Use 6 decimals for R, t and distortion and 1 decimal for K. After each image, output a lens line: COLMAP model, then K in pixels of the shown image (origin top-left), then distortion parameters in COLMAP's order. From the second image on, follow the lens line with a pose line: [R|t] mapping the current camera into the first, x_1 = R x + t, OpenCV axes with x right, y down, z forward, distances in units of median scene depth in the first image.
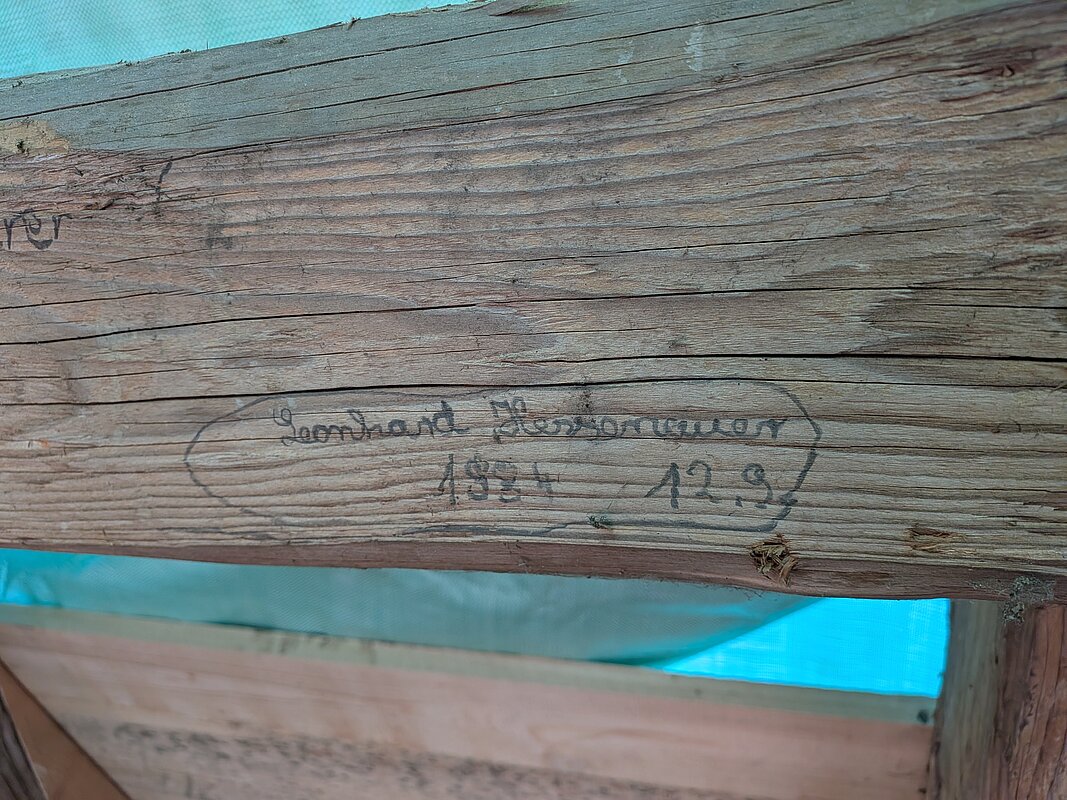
lens RADIAL K [[747.3, 0, 533.5], [0, 747.3, 400.0], [0, 0, 1]] dist [0.001069, -0.021554]
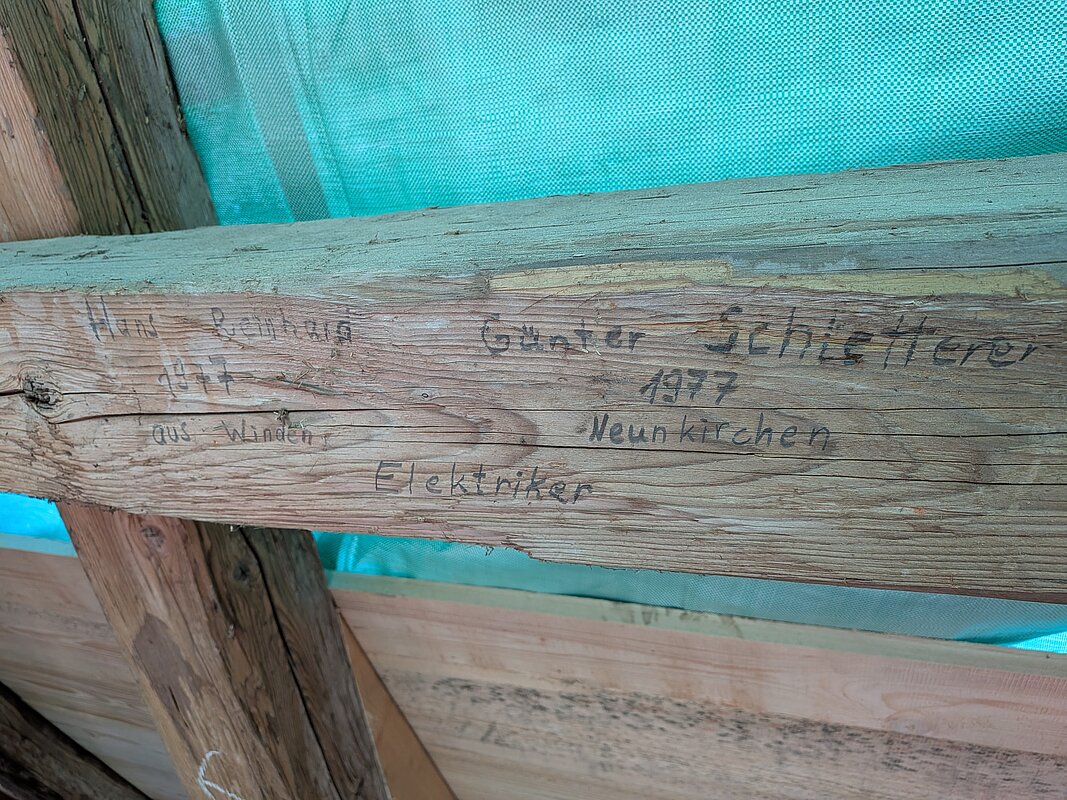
lens RADIAL K [[747.3, 0, 533.5], [0, 747.3, 400.0], [0, 0, 1]] dist [0.001069, -0.021554]
pose [[0.996536, -0.007269, -0.082848, -0.386470], [0.013285, 0.997294, 0.072306, -0.072131], [0.082098, -0.073156, 0.993936, -0.088960]]
